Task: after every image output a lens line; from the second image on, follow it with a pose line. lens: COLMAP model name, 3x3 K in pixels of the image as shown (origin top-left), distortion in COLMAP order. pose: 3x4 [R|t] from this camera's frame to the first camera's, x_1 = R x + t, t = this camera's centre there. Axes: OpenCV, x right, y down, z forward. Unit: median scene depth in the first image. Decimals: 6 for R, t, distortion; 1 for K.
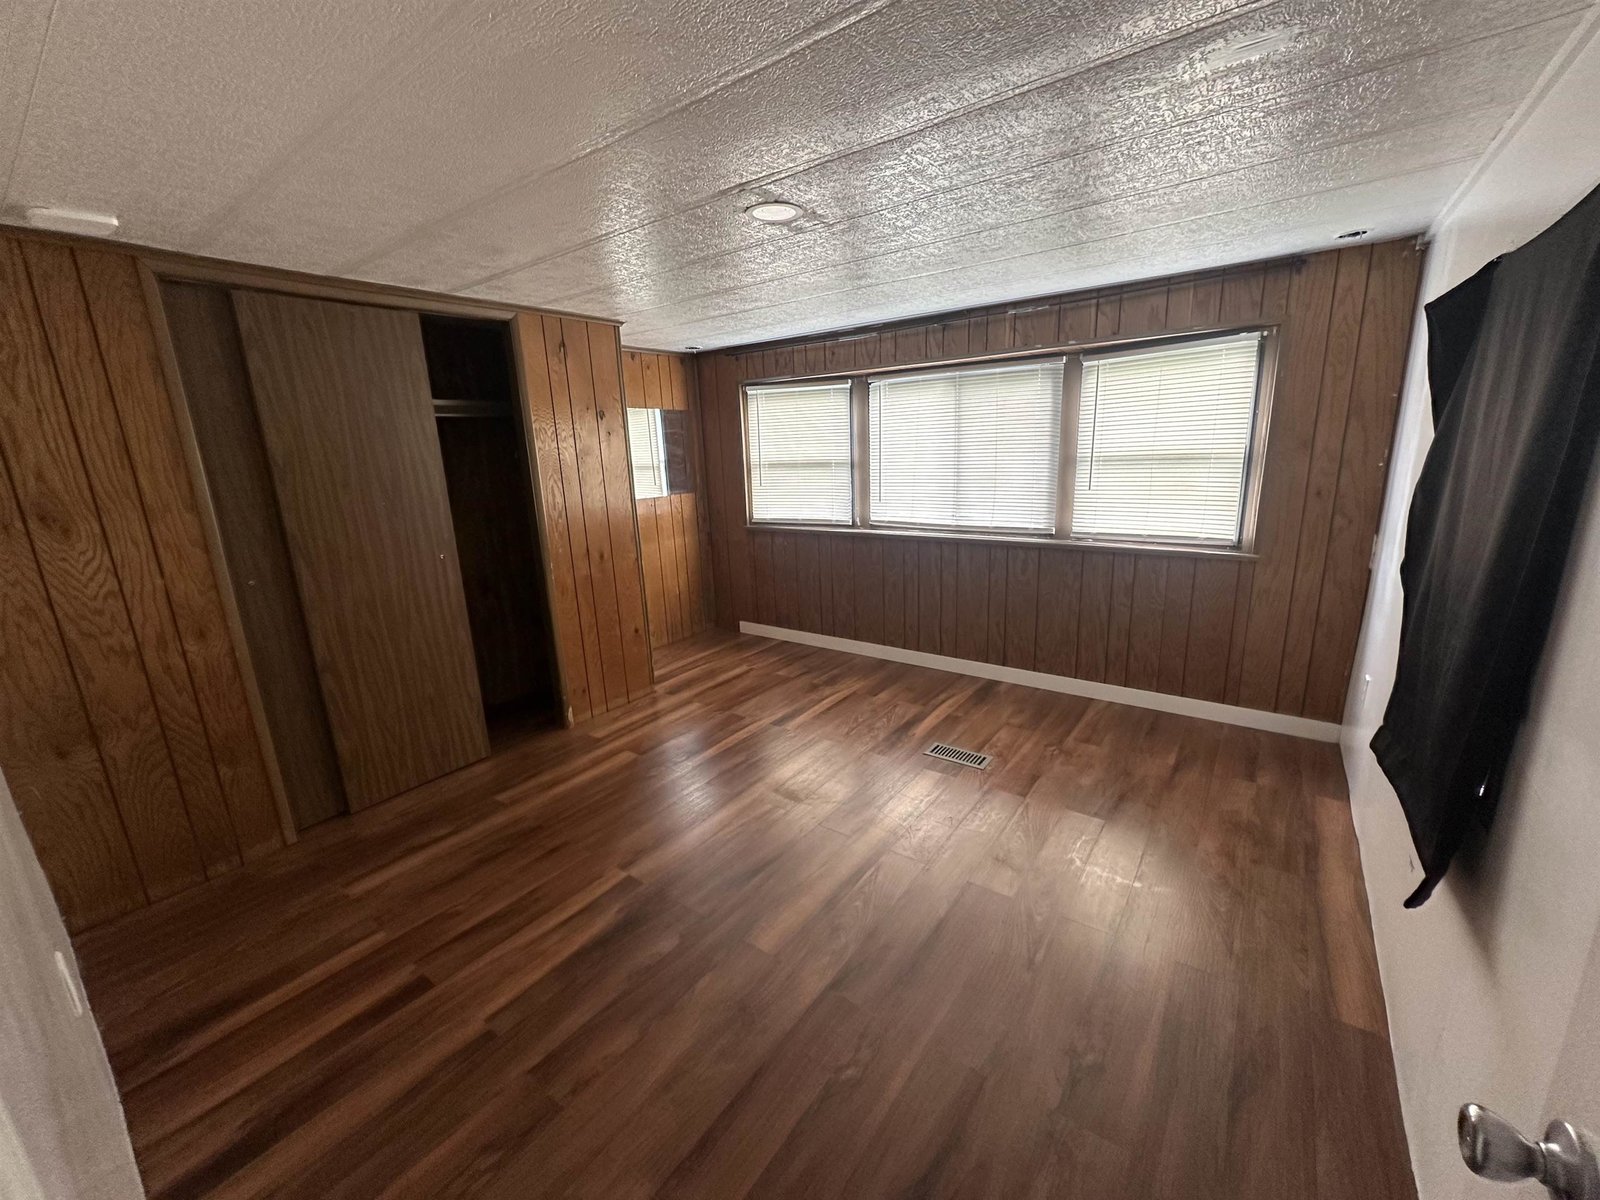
lens RADIAL K [[638.9, 0, 800.0], [0, 638.9, 600.0], [0, 0, 1]] dist [-0.003454, 0.000772]
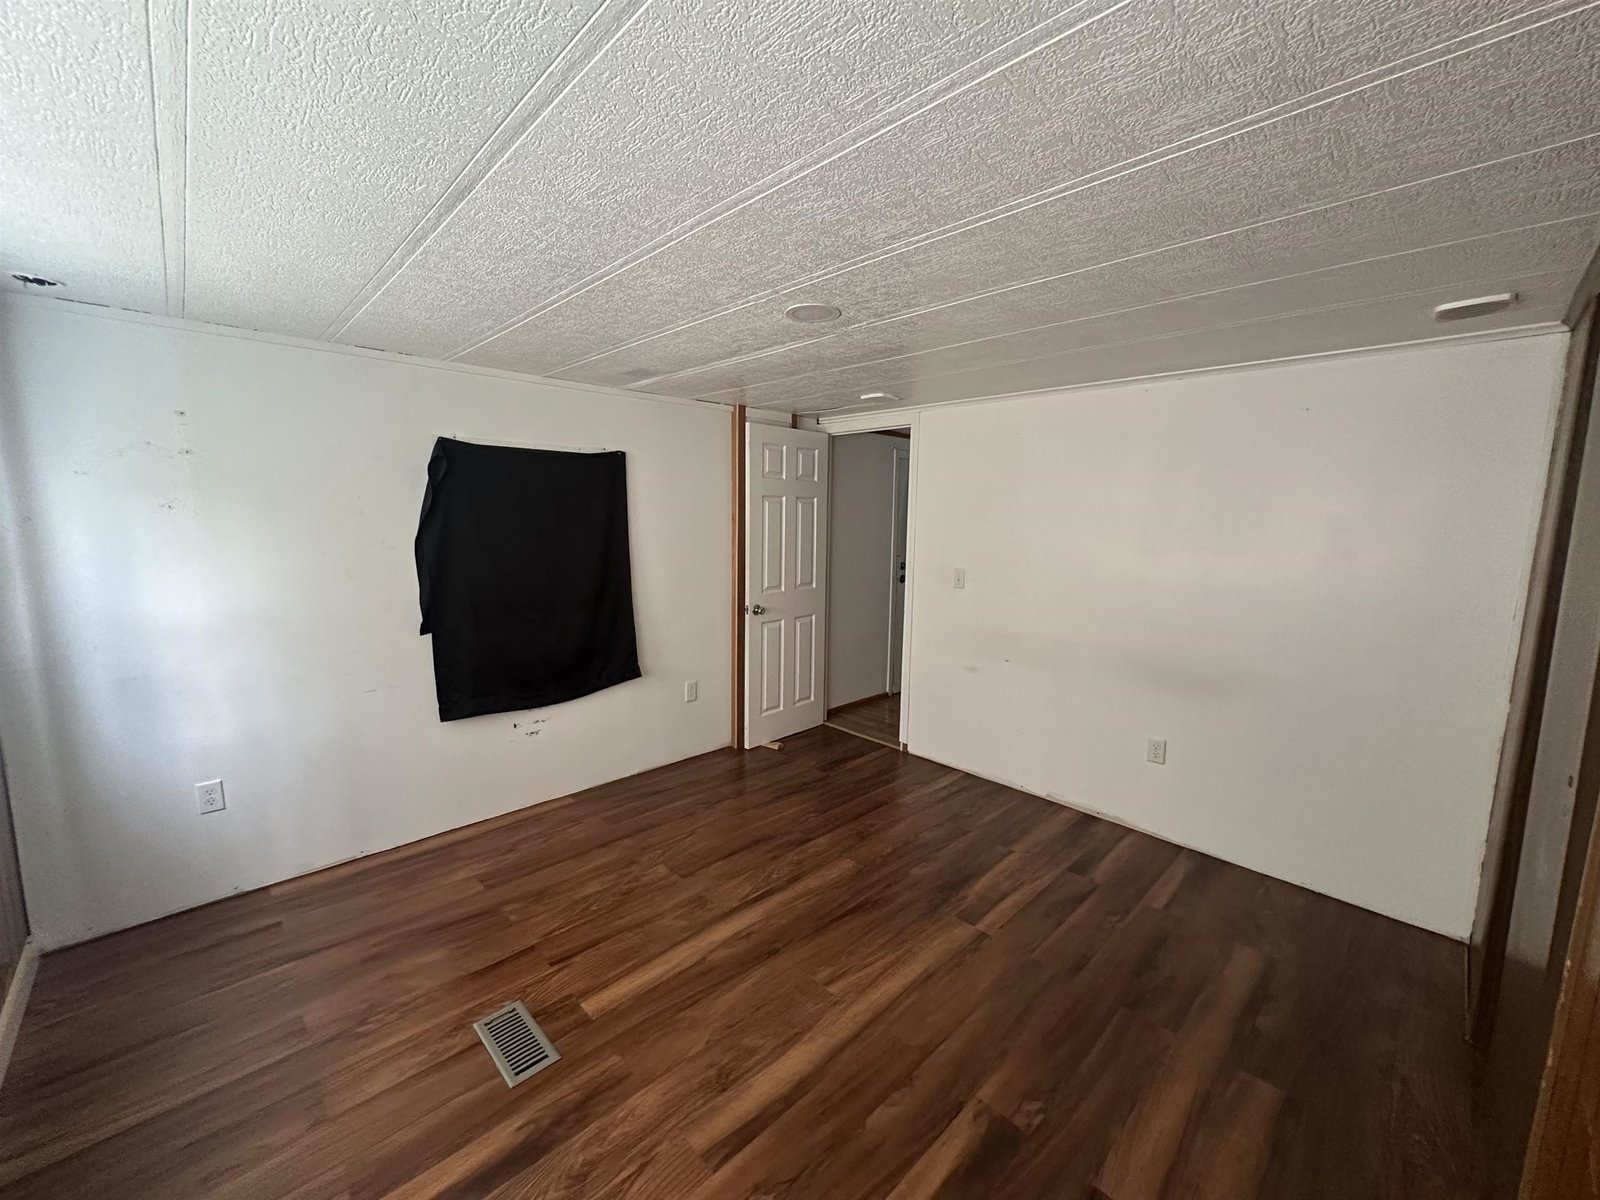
lens RADIAL K [[638.9, 0, 800.0], [0, 638.9, 600.0], [0, 0, 1]] dist [-0.003454, 0.000772]
pose [[-0.985075, 0.004179, 0.172075, -0.182328], [0.066220, 0.931963, 0.356455, -0.502344], [-0.158878, 0.362530, -0.918330, 1.963815]]
